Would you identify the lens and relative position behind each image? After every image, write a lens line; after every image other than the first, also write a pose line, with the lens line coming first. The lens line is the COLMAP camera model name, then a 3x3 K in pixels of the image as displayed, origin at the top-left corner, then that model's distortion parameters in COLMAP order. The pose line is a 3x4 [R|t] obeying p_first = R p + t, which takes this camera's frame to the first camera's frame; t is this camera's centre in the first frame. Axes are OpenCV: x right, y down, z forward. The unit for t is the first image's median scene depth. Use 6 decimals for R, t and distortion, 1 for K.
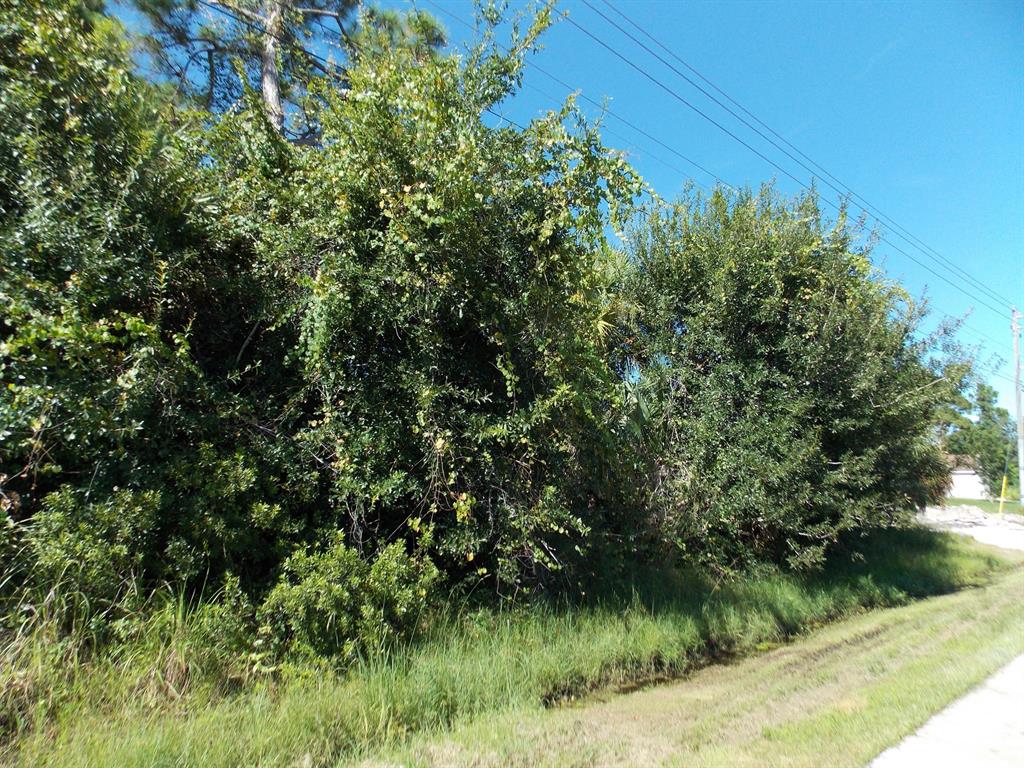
lens RADIAL K [[686.6, 0, 512.1], [0, 686.6, 386.4], [0, 0, 1]] dist [0.009018, 0.001329]
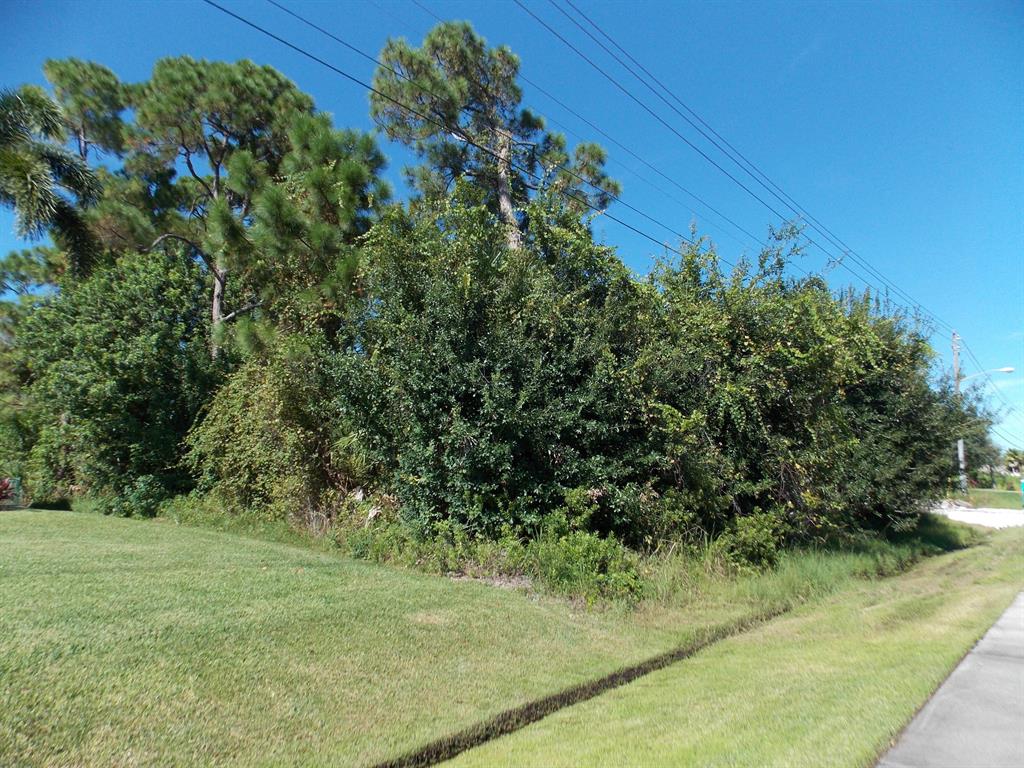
lens RADIAL K [[686.6, 0, 511.6], [0, 686.6, 384.4], [0, 0, 1]] dist [0.009018, 0.001329]
pose [[0.995235, 0.002426, 0.097470, -0.631085], [-0.002971, 0.999981, 0.005439, -0.094378], [-0.097455, -0.005703, 0.995224, -0.539508]]
